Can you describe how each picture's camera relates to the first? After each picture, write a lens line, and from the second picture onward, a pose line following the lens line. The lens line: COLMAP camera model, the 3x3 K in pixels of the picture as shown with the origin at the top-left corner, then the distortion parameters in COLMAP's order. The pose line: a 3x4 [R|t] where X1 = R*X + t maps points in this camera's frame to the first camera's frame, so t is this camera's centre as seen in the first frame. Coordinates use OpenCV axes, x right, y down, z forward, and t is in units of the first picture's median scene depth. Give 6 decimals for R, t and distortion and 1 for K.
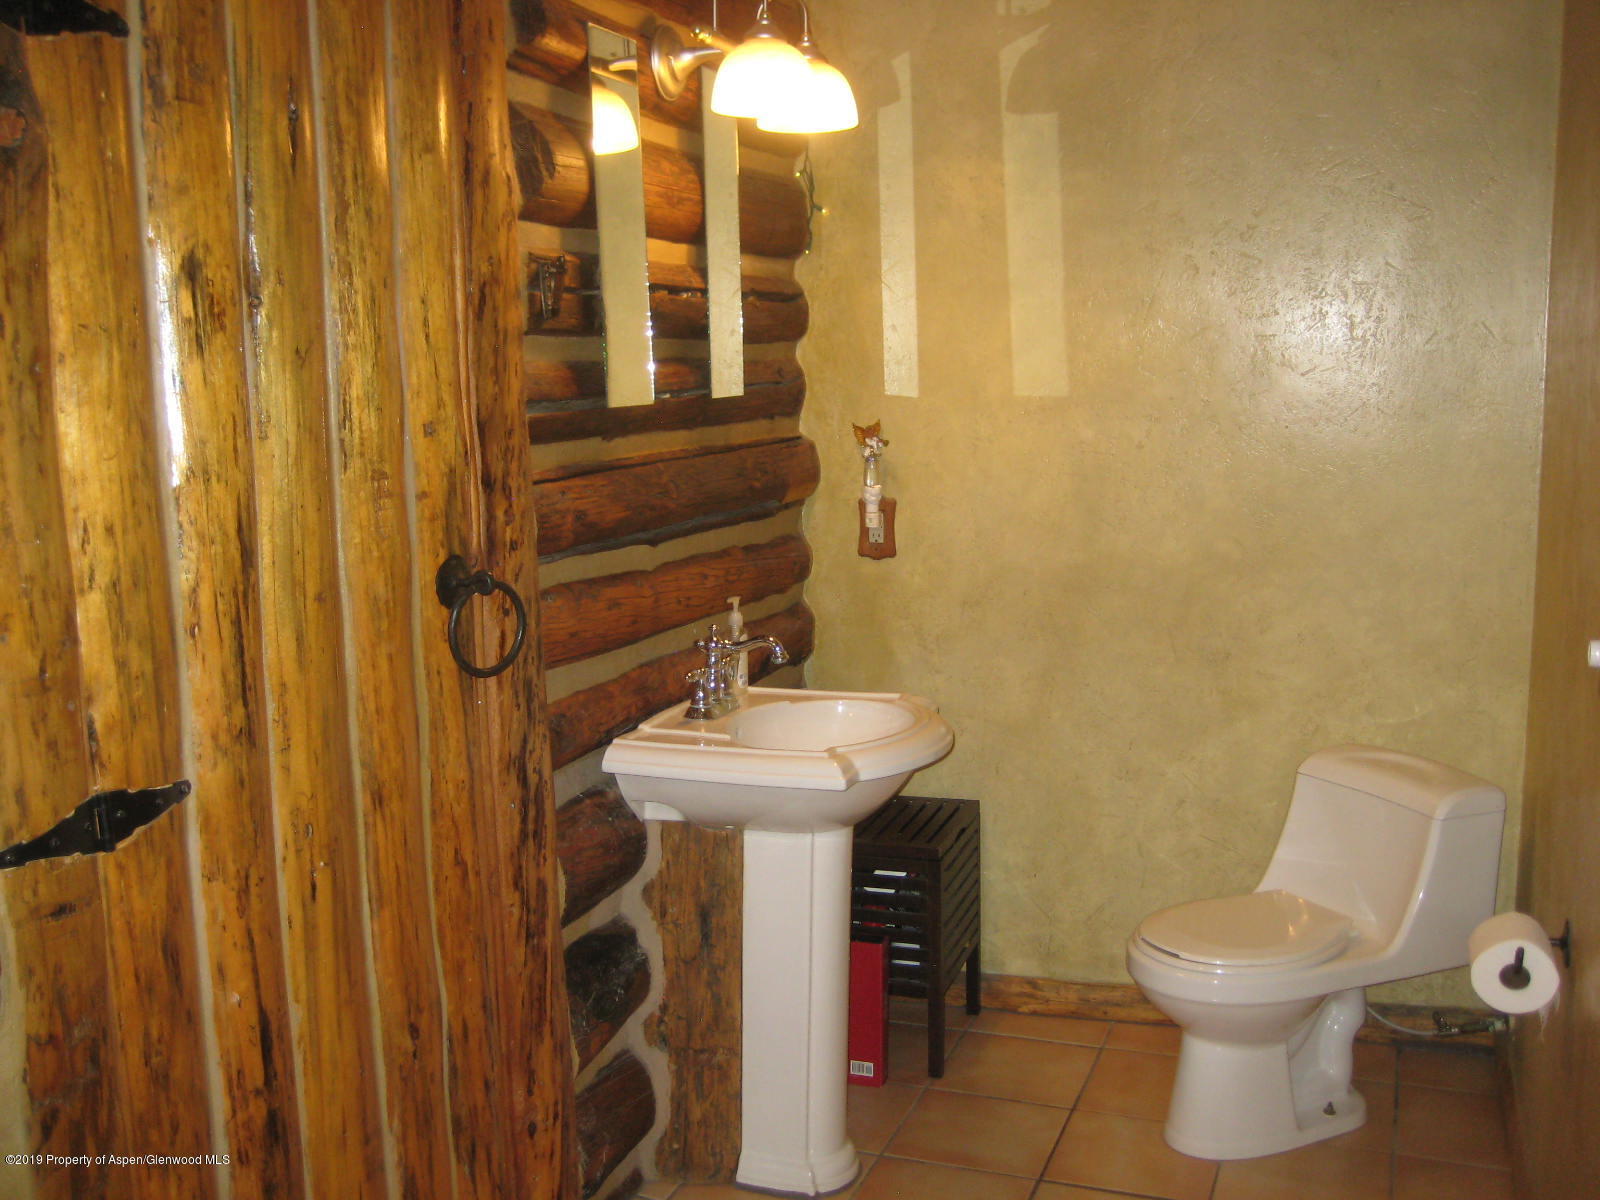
lens RADIAL K [[1671.2, 0, 774.1], [0, 1671.2, 604.7], [0, 0, 1]] dist [-0.166123, 0.226971]
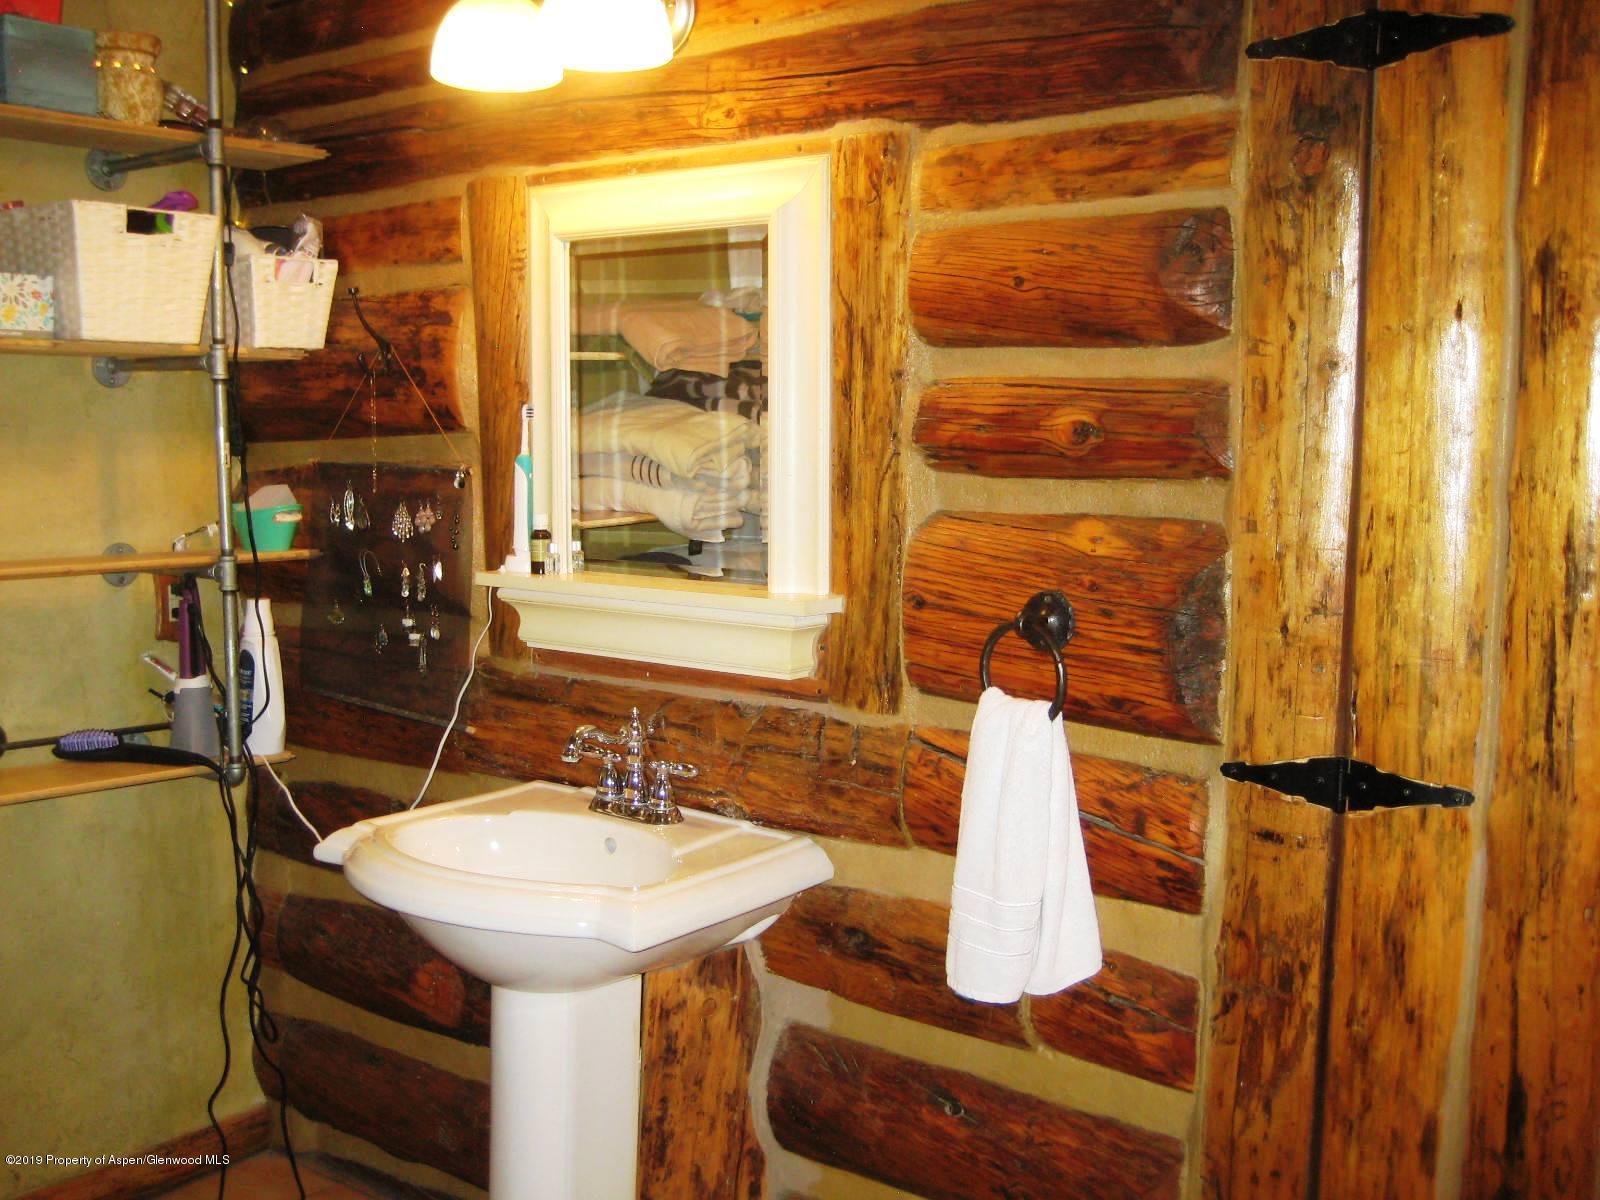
lens RADIAL K [[1671.2, 0, 774.1], [0, 1671.2, 604.7], [0, 0, 1]] dist [-0.166123, 0.226971]
pose [[-0.311935, 0.123167, -0.942086, 0.676304], [-0.138165, 0.975141, 0.173236, -0.112857], [0.940004, 0.184202, -0.287163, 0.880853]]
